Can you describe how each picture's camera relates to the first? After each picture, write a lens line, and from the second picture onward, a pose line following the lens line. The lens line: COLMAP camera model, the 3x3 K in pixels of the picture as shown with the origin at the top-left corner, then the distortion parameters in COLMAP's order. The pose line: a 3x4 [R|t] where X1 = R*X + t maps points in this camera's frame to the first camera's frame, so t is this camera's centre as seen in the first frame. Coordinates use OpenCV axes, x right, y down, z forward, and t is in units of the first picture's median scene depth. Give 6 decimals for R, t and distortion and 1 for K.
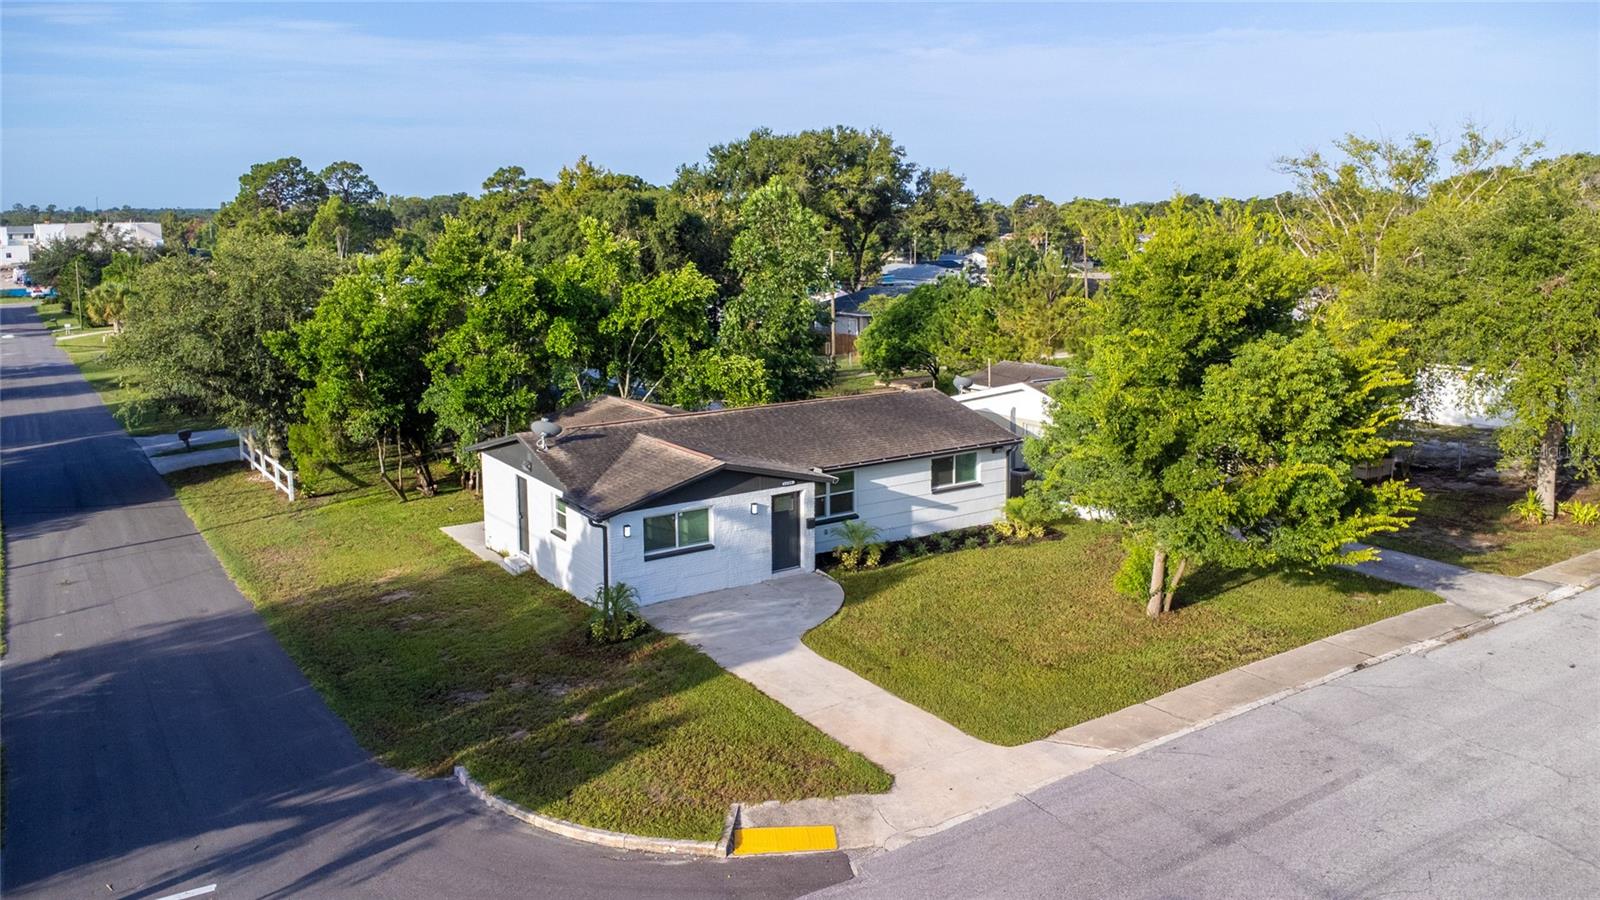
lens RADIAL K [[1183.1, 0, 797.0], [0, 1183.1, 387.6], [0, 0, 1]] dist [0.015125, 0.000235]
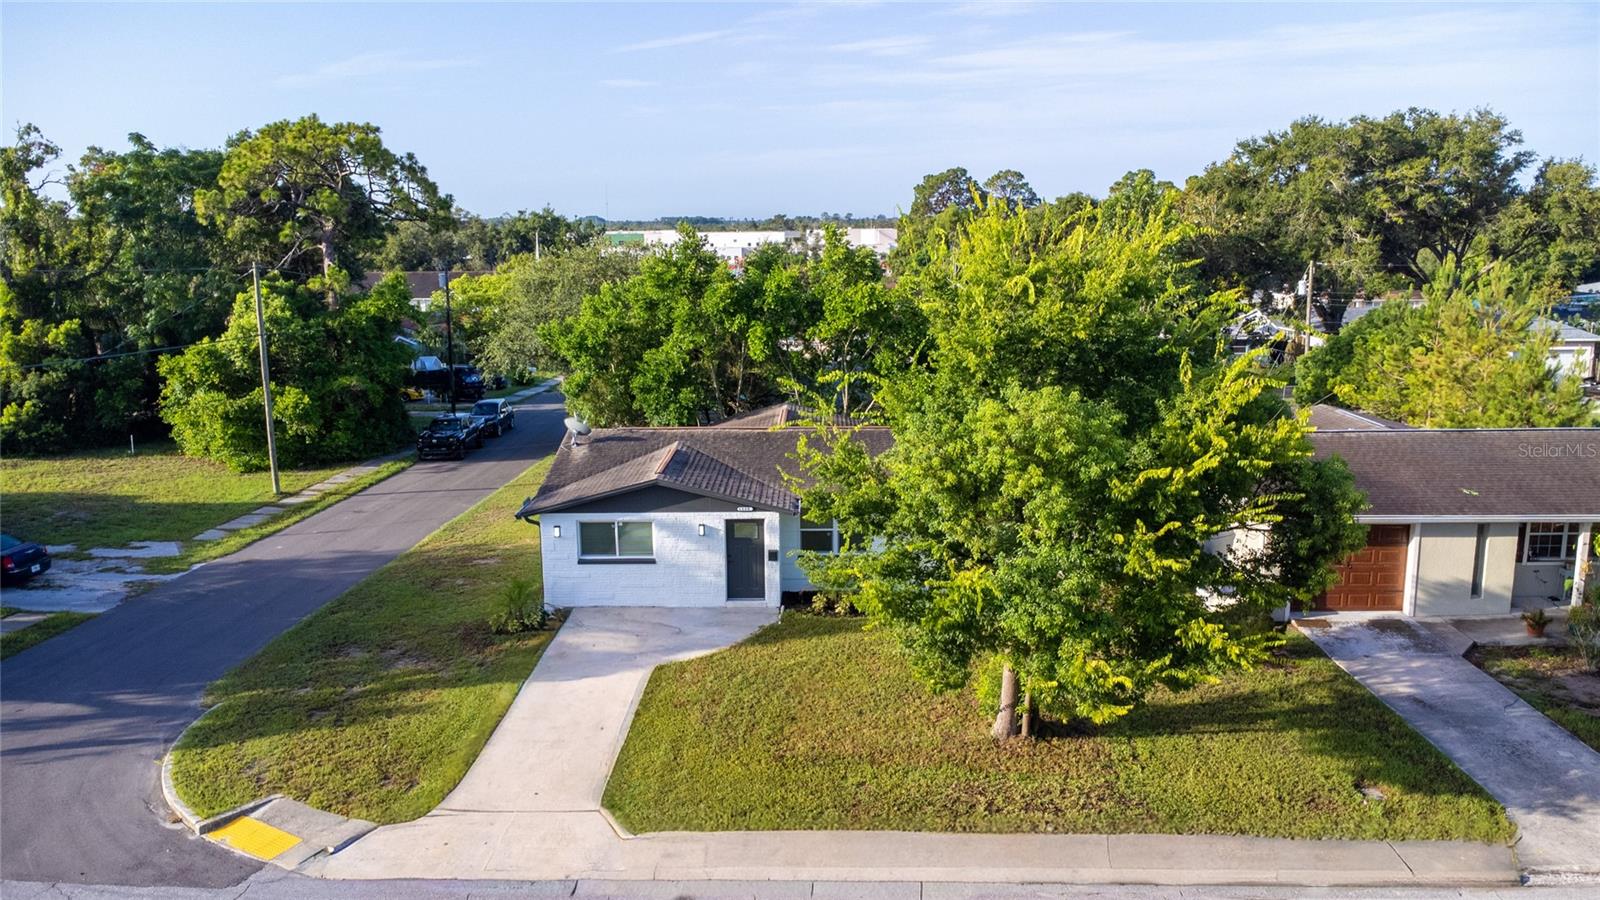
lens RADIAL K [[1157.3, 0, 800.0], [0, 1157.3, 450.0], [0, 0, 1]] dist [0.007087, -0.001855]
pose [[0.818617, 0.106997, -0.564285, 0.539154], [-0.077652, 0.994092, 0.075843, -0.038833], [0.569066, -0.018269, 0.822089, 0.265551]]
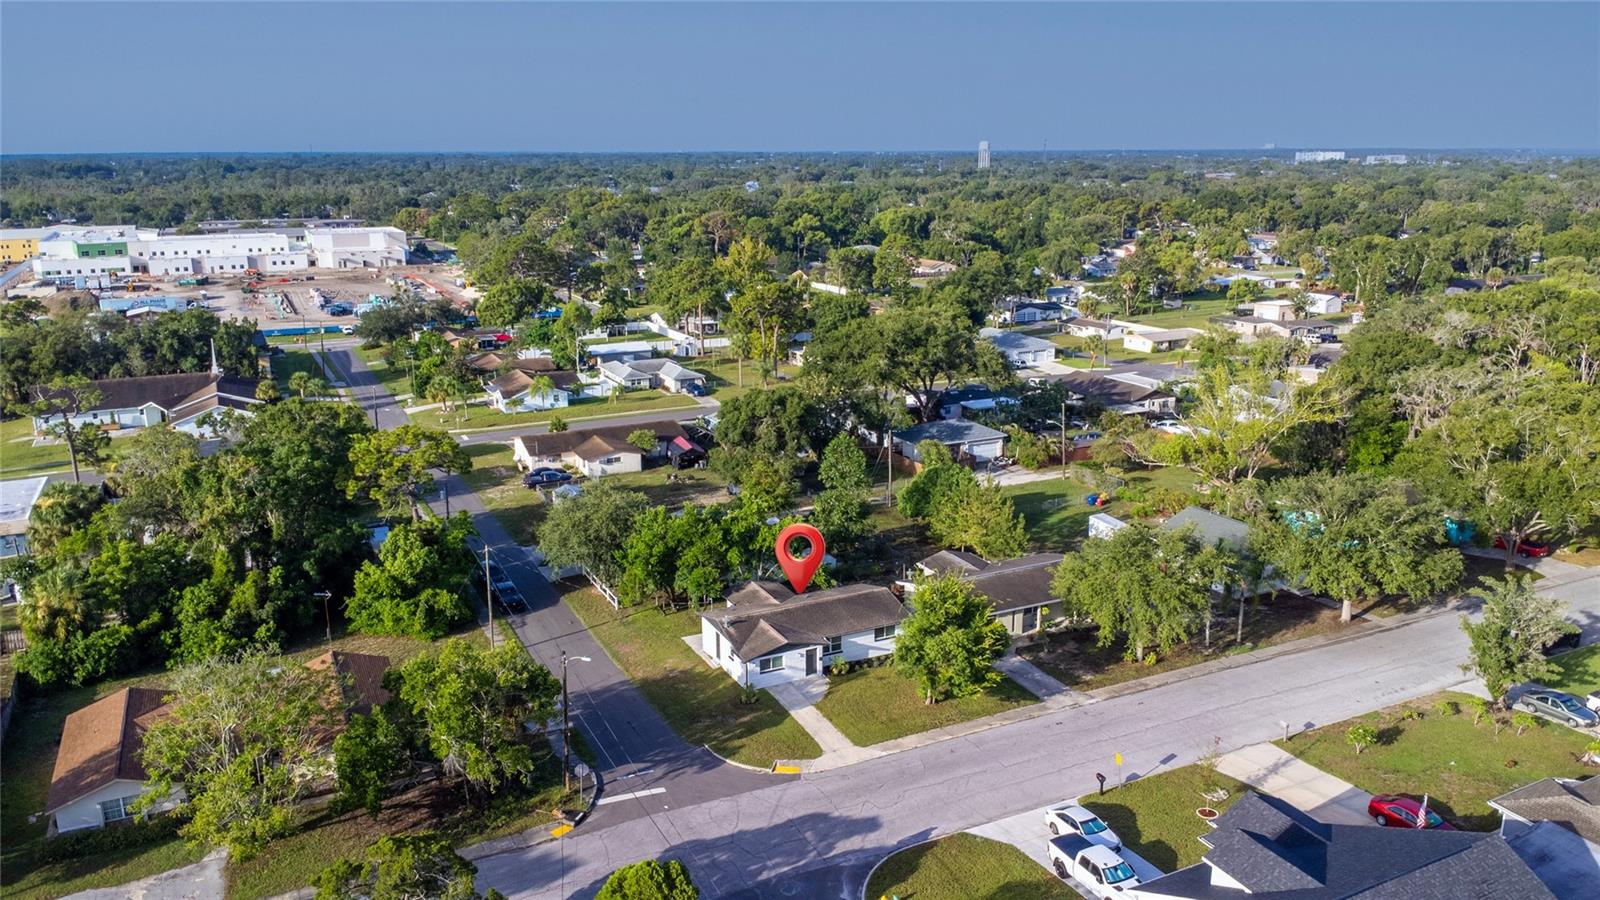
lens RADIAL K [[1157.3, 0, 800.0], [0, 1157.3, 450.0], [0, 0, 1]] dist [0.007087, -0.001855]
pose [[0.990694, 0.034048, -0.131779, 0.307221], [-0.019747, 0.993917, 0.108350, -0.670480], [0.134666, -0.104739, 0.985340, -1.642820]]
